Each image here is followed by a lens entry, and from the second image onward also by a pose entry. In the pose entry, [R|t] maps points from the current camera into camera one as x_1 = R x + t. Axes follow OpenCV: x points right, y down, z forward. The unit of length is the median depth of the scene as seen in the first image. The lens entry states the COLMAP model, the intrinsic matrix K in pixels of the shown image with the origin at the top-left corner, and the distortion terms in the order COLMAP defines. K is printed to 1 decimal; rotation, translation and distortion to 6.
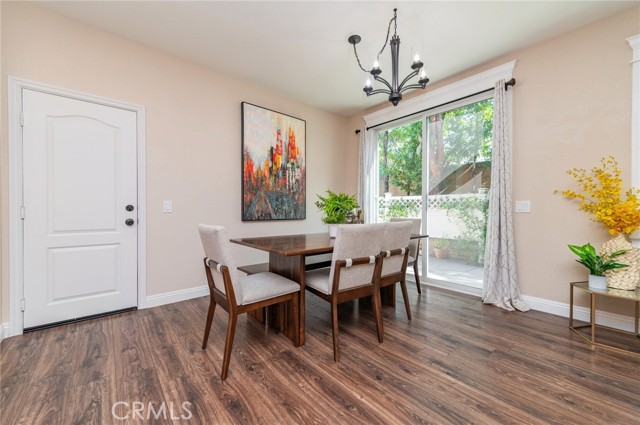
lens RADIAL K [[251.3, 0, 323.1], [0, 251.3, 211.3], [0, 0, 1]] dist [0.010140, -0.002823]
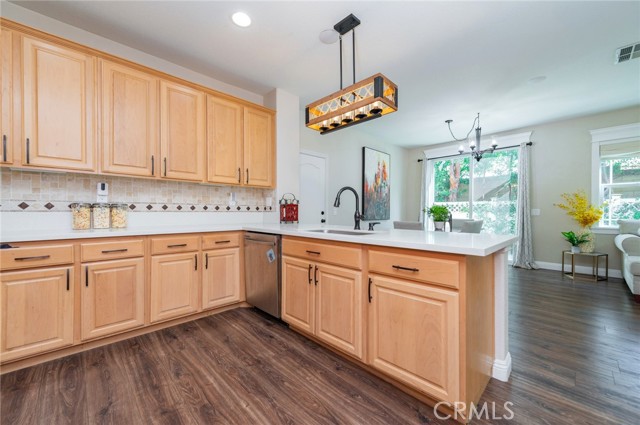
lens RADIAL K [[251.3, 0, 325.4], [0, 251.3, 210.1], [0, 0, 1]] dist [0.010140, -0.002823]
pose [[0.997885, -0.000071, 0.065003, -0.605829], [0.001073, 0.999881, -0.015377, -0.005156], [-0.064995, 0.015414, 0.997767, -0.517350]]
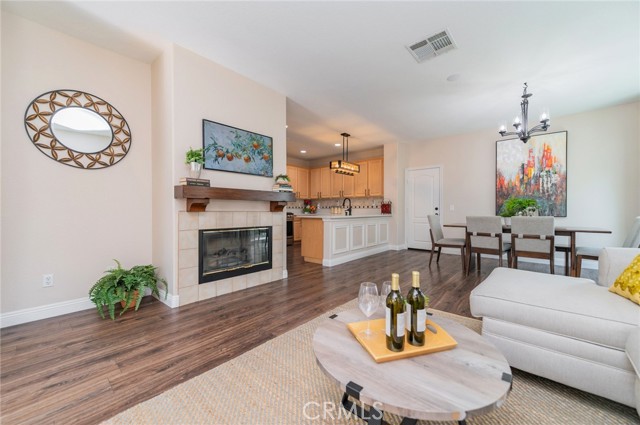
lens RADIAL K [[251.3, 0, 317.4], [0, 251.3, 213.2], [0, 0, 1]] dist [0.010140, -0.002823]
pose [[0.134635, 0.008180, -0.990862, 1.006885], [-0.005235, 0.999958, 0.007543, 0.012308], [0.990881, 0.004172, 0.134672, -0.299700]]
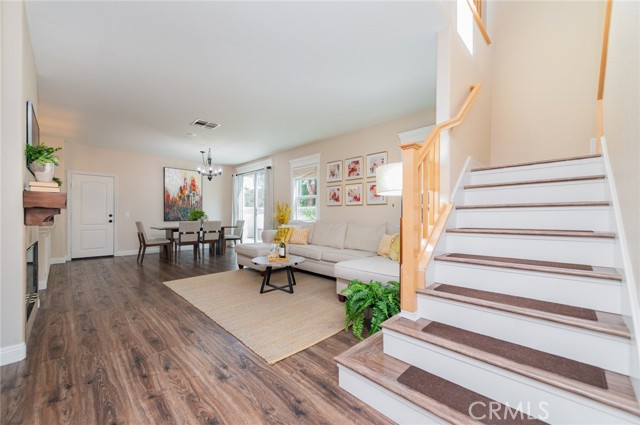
lens RADIAL K [[251.3, 0, 326.4], [0, 251.3, 216.0], [0, 0, 1]] dist [0.010140, -0.002823]
pose [[0.996100, -0.000500, 0.088232, 0.816248], [0.000452, 1.000000, 0.000565, -0.005956], [-0.088232, -0.000523, 0.996100, -1.201509]]
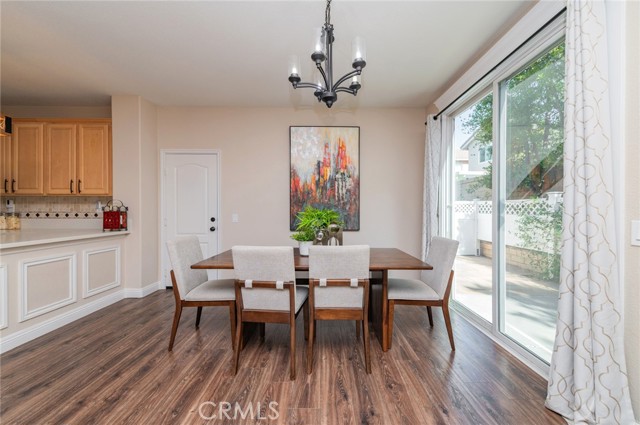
lens RADIAL K [[251.3, 0, 322.5], [0, 251.3, 212.4], [0, 0, 1]] dist [0.010140, -0.002823]
pose [[0.757185, 0.003054, -0.653193, 0.487963], [-0.003563, 0.999994, 0.000545, -0.040753], [0.653191, 0.001914, 0.757191, 0.212369]]
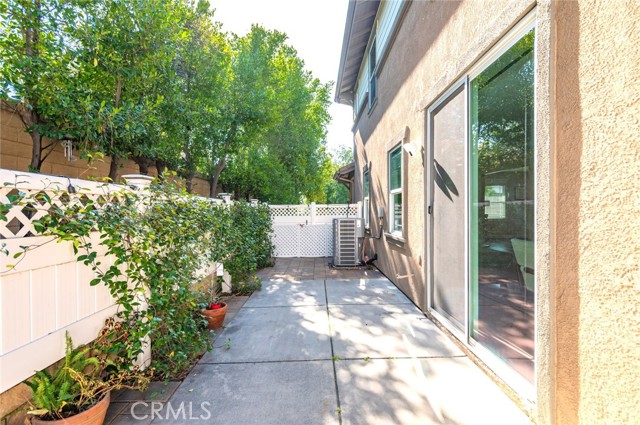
lens RADIAL K [[308.4, 0, 322.5], [0, 308.4, 212.7], [0, 0, 1]] dist [0.012265, -0.001005]
pose [[-0.760359, -0.006568, 0.649469, 0.175487], [0.001146, 0.999934, 0.011453, -0.061269], [-0.649501, 0.009452, -0.760302, 1.855816]]
